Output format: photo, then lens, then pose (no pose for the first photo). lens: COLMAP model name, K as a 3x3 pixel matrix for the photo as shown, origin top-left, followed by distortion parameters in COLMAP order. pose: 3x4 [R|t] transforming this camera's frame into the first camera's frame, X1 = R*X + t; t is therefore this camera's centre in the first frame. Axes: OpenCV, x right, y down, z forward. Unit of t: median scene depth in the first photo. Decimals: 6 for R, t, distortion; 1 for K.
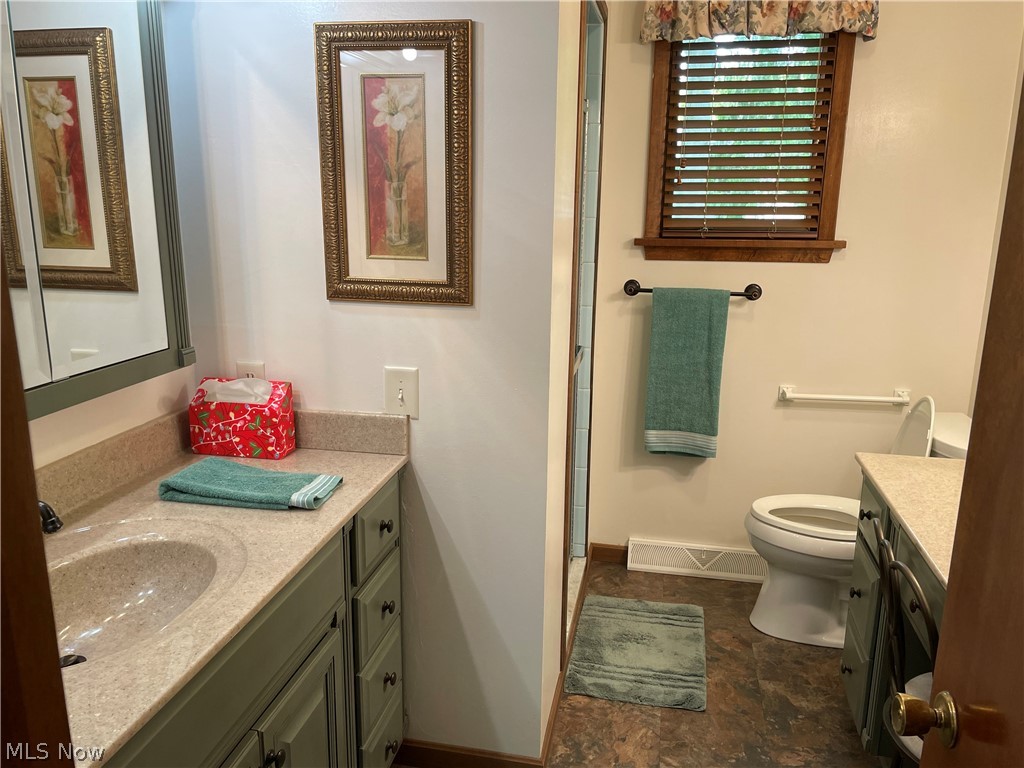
lens RADIAL K [[815.2, 0, 515.5], [0, 815.2, 389.8], [0, 0, 1]] dist [0.099471, -0.099430]
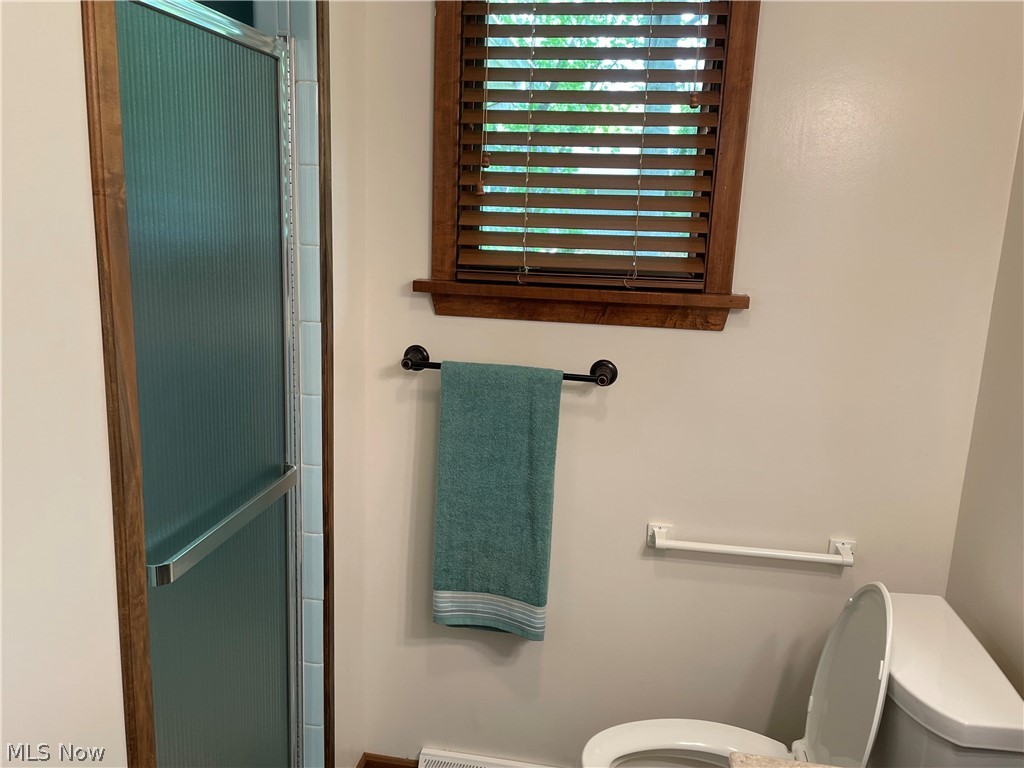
lens RADIAL K [[815.2, 0, 505.3], [0, 815.2, 384.5], [0, 0, 1]] dist [0.099471, -0.099430]
pose [[0.999501, 0.021073, 0.023547, 0.202876], [-0.020509, 0.999503, -0.023940, -0.094981], [-0.024040, 0.023445, 0.999436, 0.395689]]
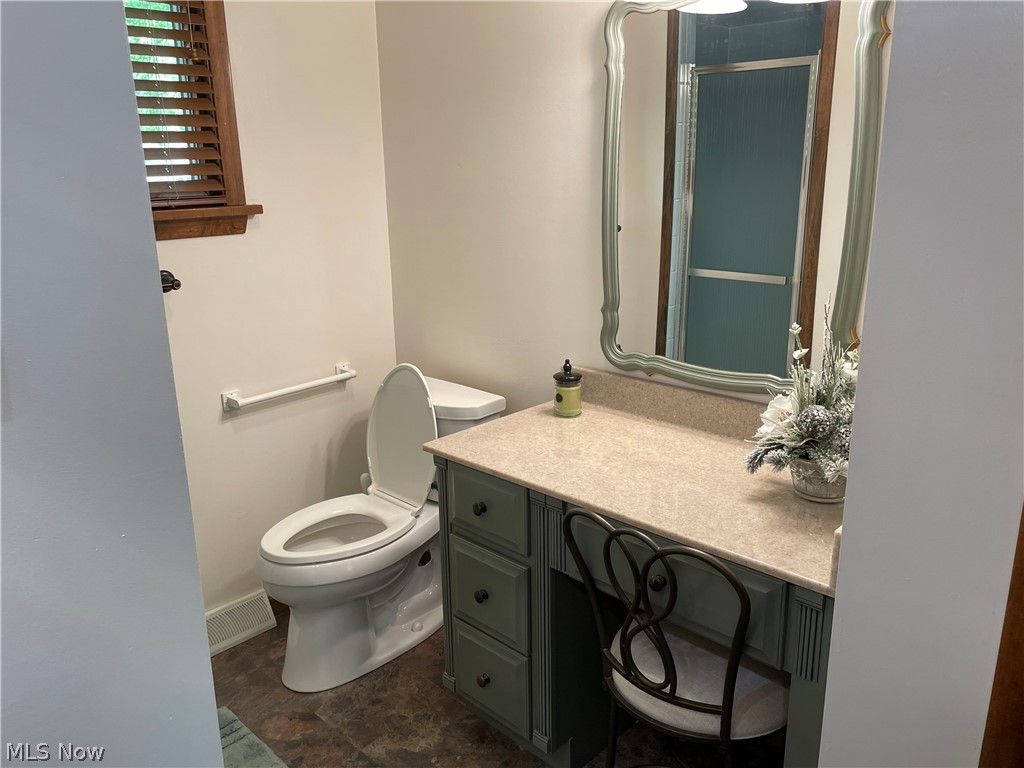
lens RADIAL K [[815.2, 0, 510.5], [0, 815.2, 382.3], [0, 0, 1]] dist [0.099471, -0.099430]
pose [[0.546801, -0.246097, 0.800278, -0.161546], [0.222845, 0.964127, 0.144221, -0.069762], [-0.807062, 0.099478, 0.582027, 0.325661]]
